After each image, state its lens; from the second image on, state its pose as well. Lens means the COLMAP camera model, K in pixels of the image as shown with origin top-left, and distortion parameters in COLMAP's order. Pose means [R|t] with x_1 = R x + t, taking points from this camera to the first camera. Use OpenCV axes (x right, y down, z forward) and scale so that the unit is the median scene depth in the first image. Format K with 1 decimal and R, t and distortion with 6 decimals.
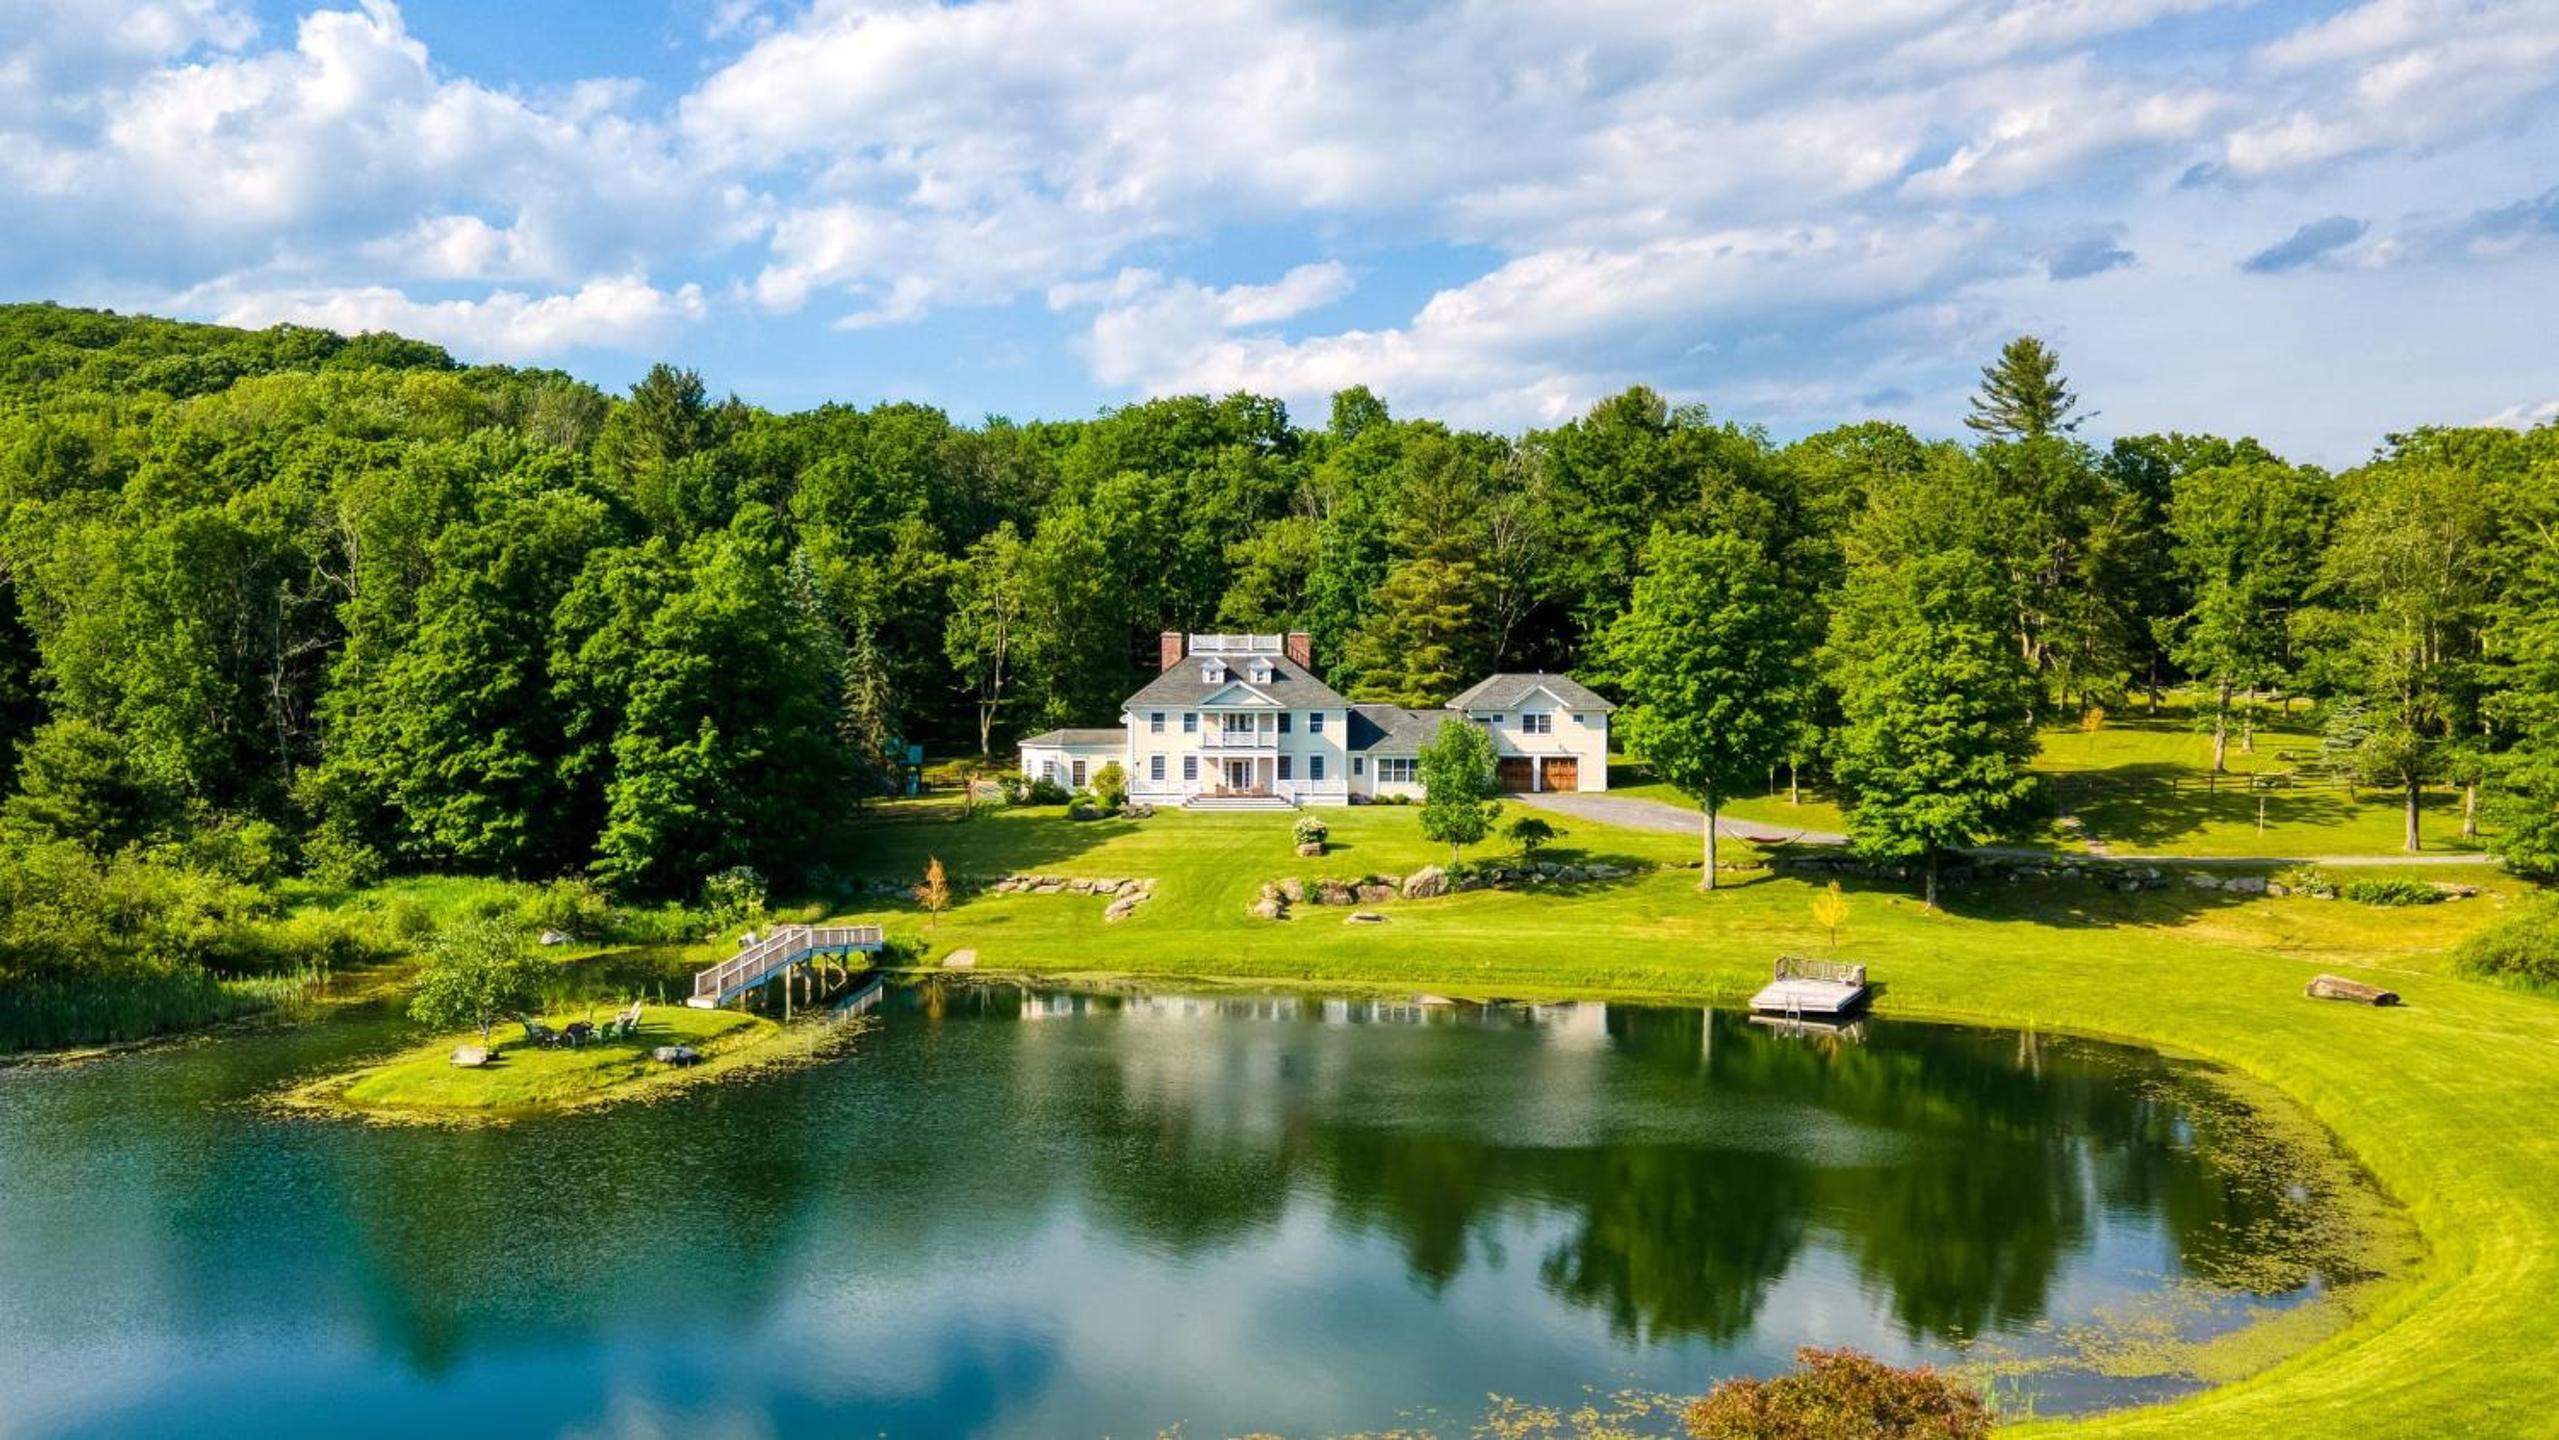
lens RADIAL K [[2206.0, 0, 1094.5], [0, 2206.0, 711.6], [0, 0, 1]] dist [0.042885, 0.013982]
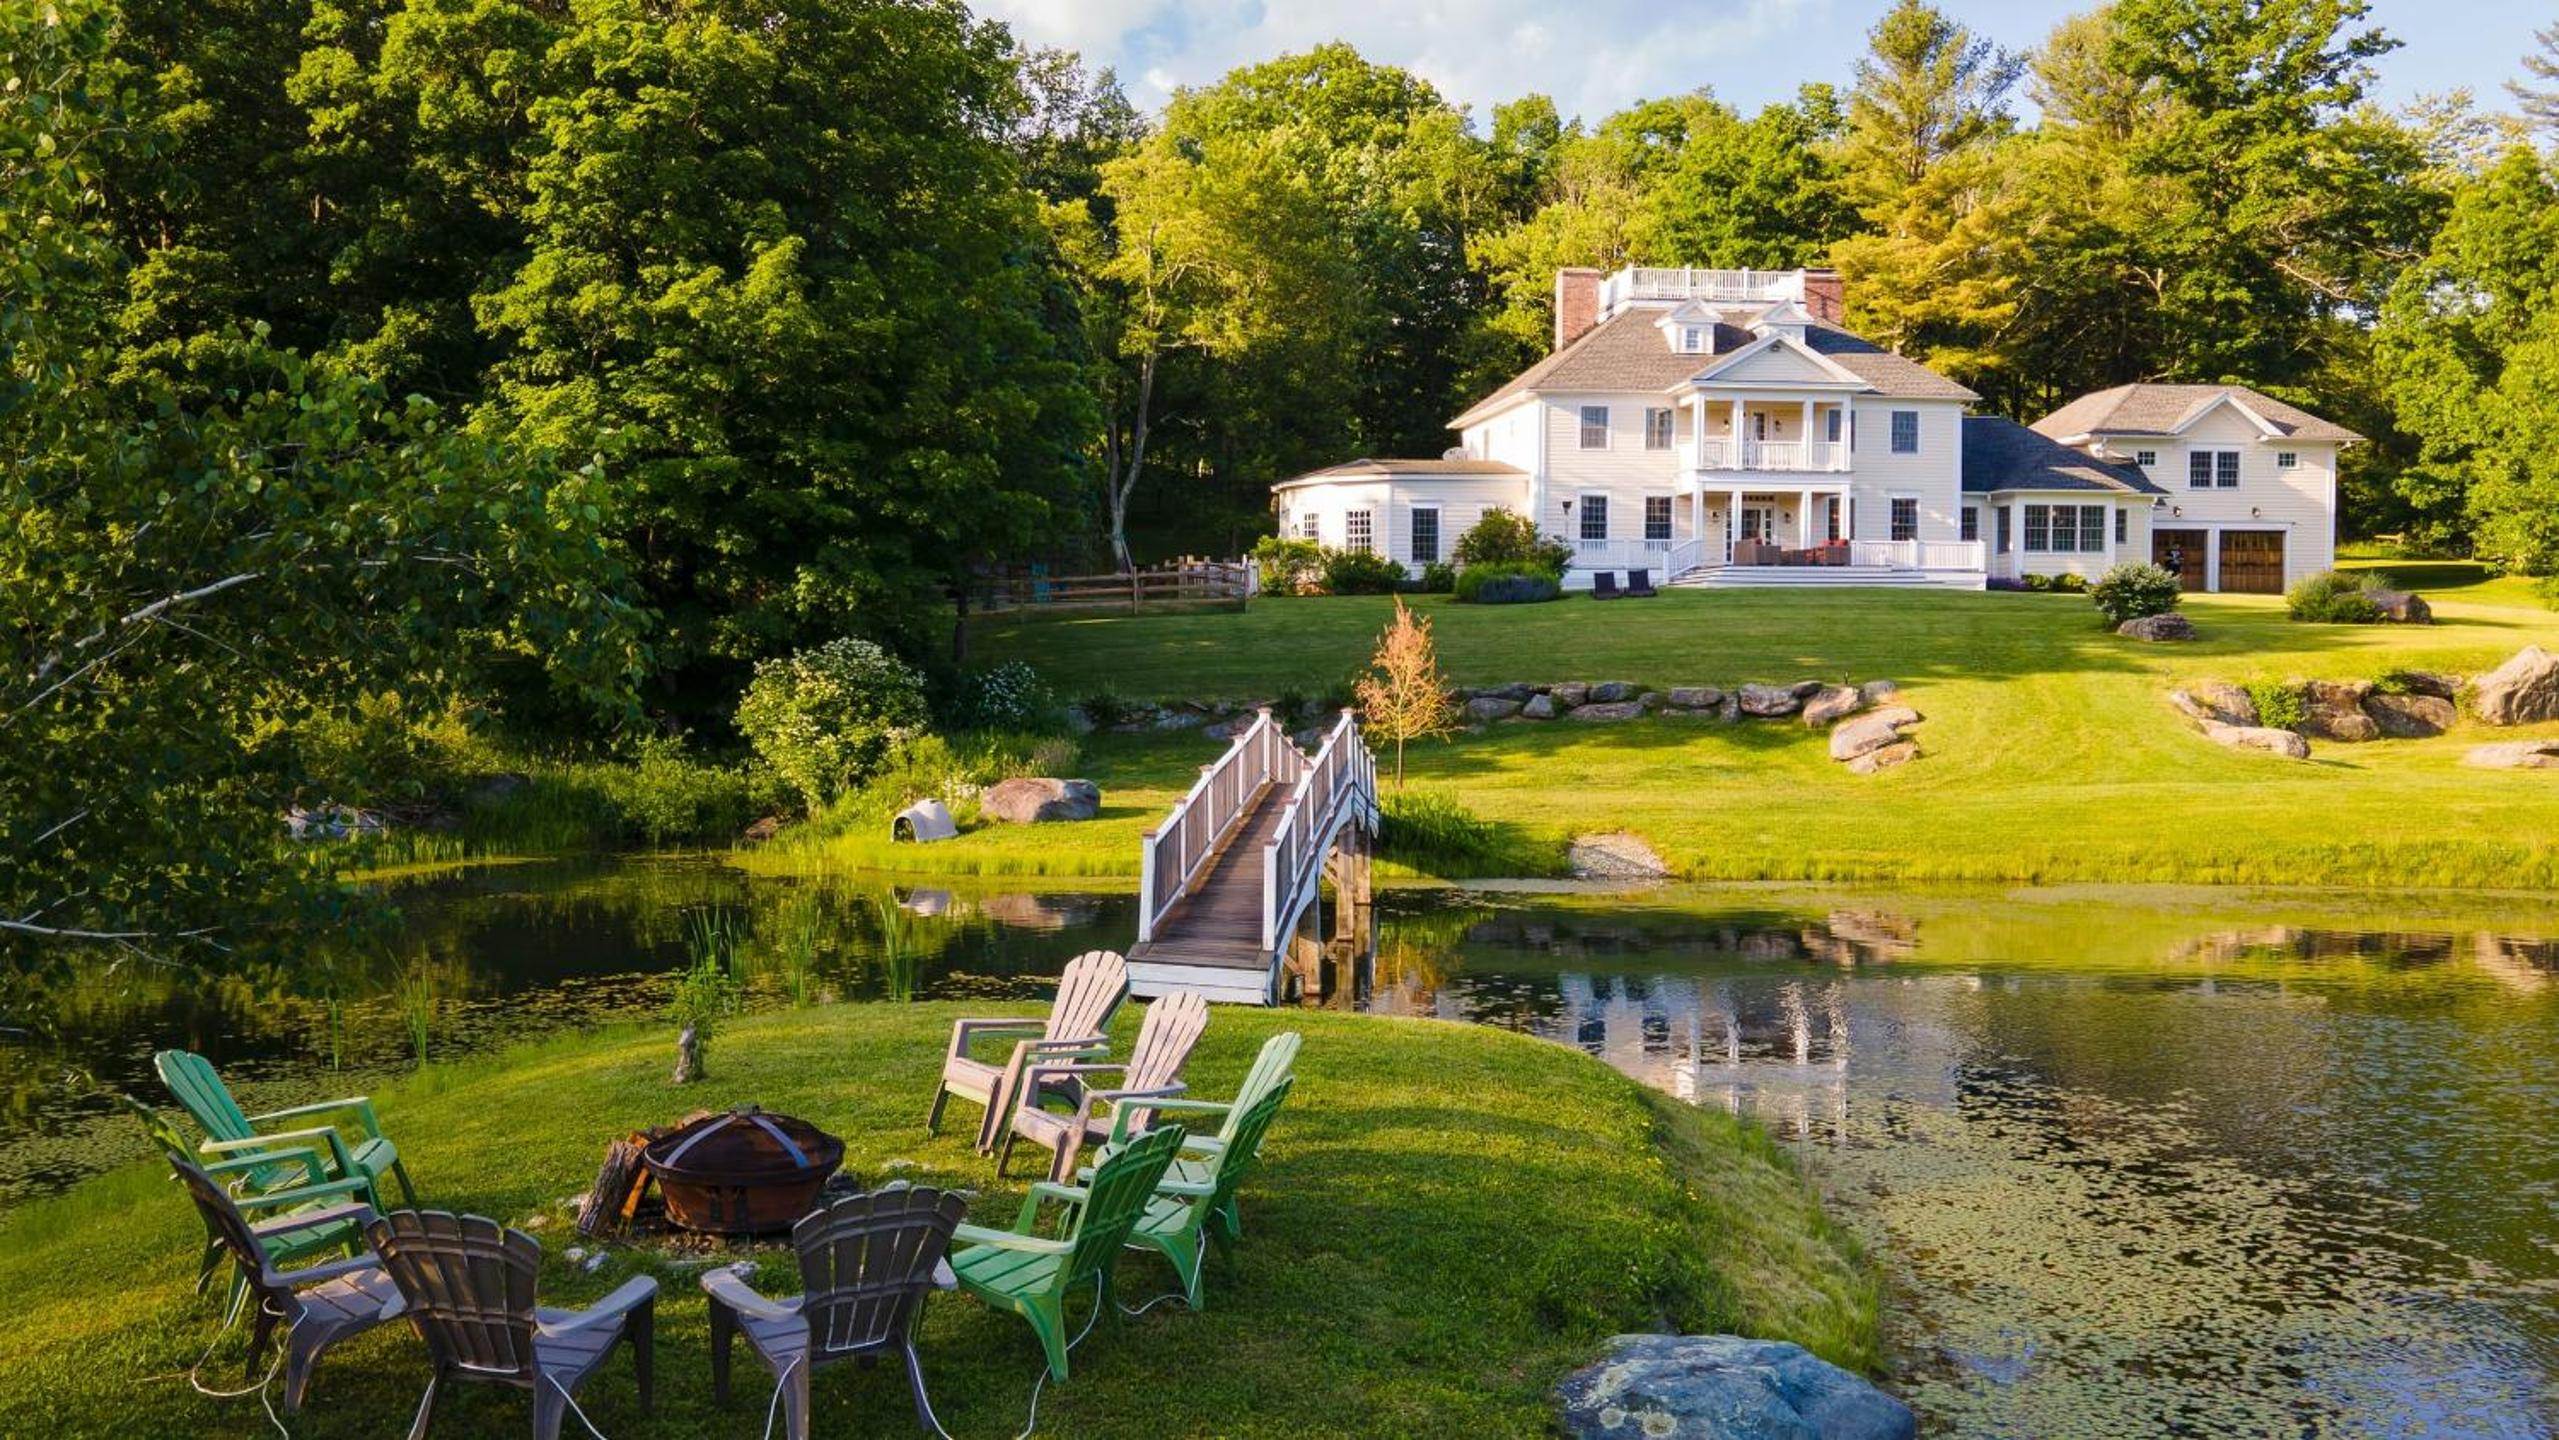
lens RADIAL K [[2207.0, 0, 1223.5], [0, 2207.0, 726.6], [0, 0, 1]] dist [0.052616, -0.004925]
pose [[0.985810, -0.000603, 0.167866, -0.135651], [0.000632, 1.000000, -0.000117, 0.071736], [-0.167866, 0.000222, 0.985810, 0.530393]]
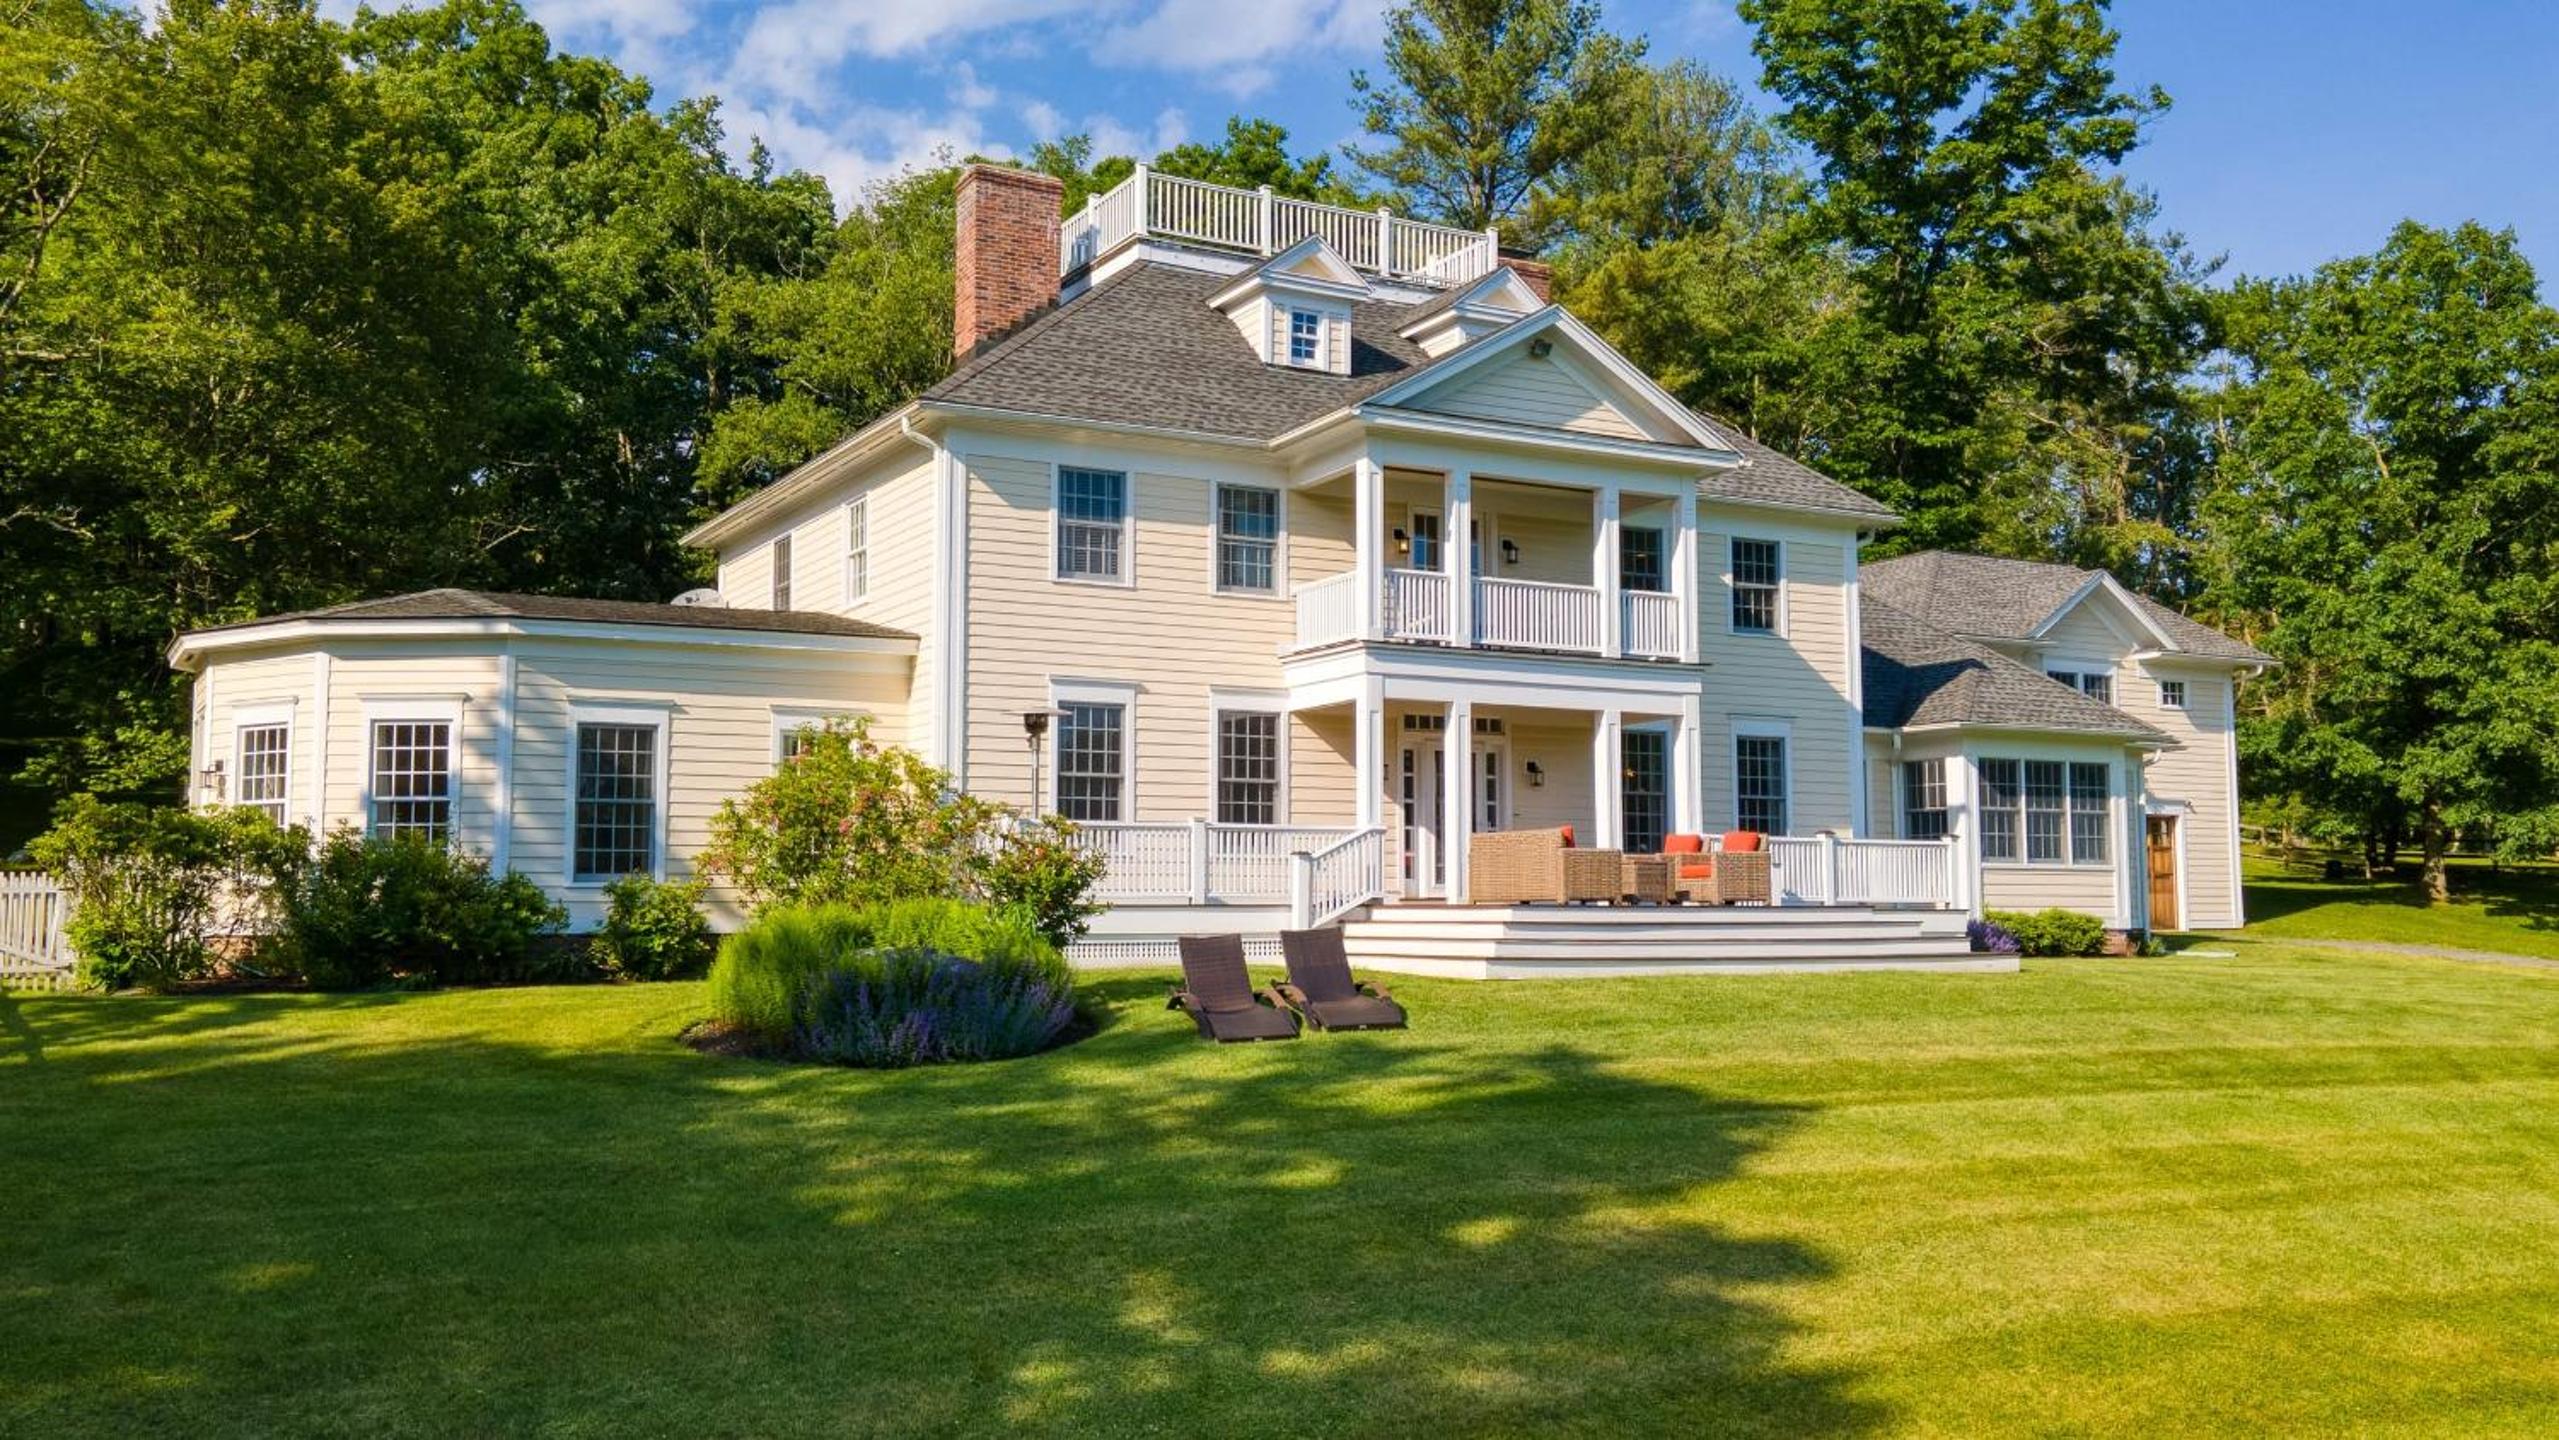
lens RADIAL K [[2212.7, 0, 1283.6], [0, 2212.7, 706.9], [0, 0, 1]] dist [0.068409, -0.097845]
pose [[0.855003, 0.049415, 0.516263, -0.052638], [0.013718, 0.992947, -0.117760, 0.042403], [-0.518441, 0.107767, 0.848295, 0.838412]]
